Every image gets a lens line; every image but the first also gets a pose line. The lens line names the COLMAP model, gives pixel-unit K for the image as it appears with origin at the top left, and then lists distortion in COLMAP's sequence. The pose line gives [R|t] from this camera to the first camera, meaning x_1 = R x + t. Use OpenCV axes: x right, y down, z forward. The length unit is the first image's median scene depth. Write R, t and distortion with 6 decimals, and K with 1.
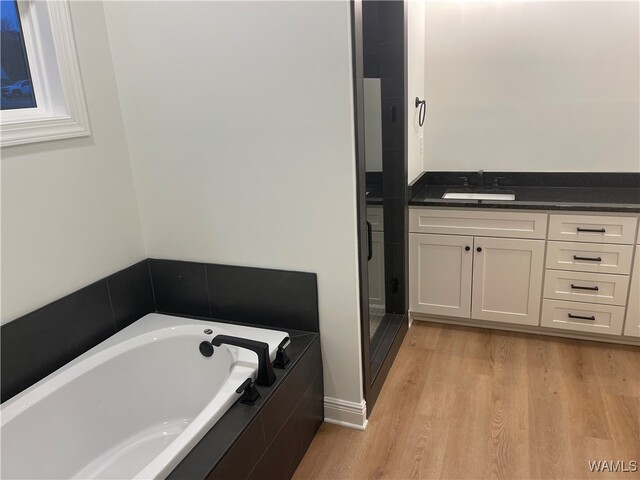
lens RADIAL K [[482.8, 0, 324.9], [0, 482.8, 240.8], [0, 0, 1]] dist [0.083841, -0.107950]
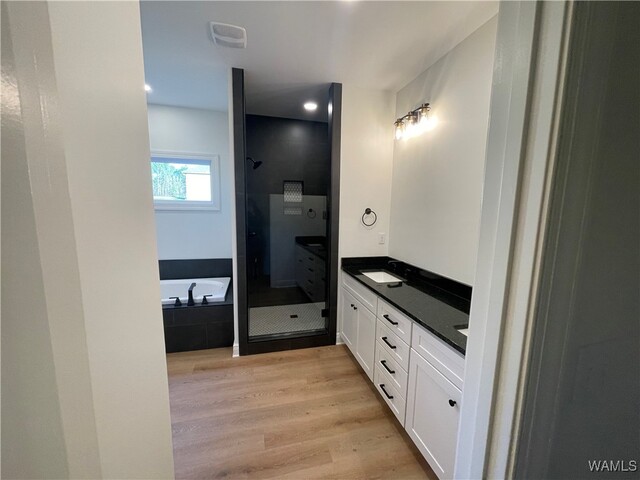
lens RADIAL K [[259.9, 0, 320.0], [0, 259.9, 240.0], [0, 0, 1]] dist [-0.009944, 0.000091]
pose [[0.575958, 0.164065, -0.800846, 0.928646], [-0.281885, 0.959428, -0.006175, -0.159578], [0.767341, 0.229304, 0.598838, 0.434704]]
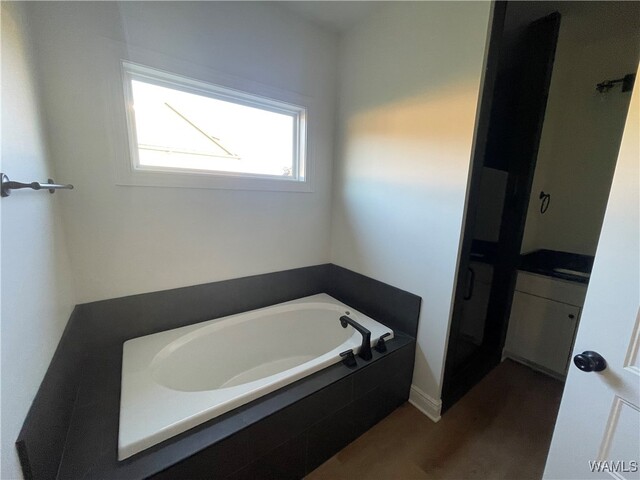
lens RADIAL K [[255.7, 0, 320.1], [0, 255.7, 240.8], [0, 0, 1]] dist [0.006883, -0.000204]
pose [[0.836742, 0.172983, -0.519558, 0.077567], [-0.226815, 0.973061, -0.041310, 0.002473], [0.498416, 0.152409, 0.853436, 0.134994]]
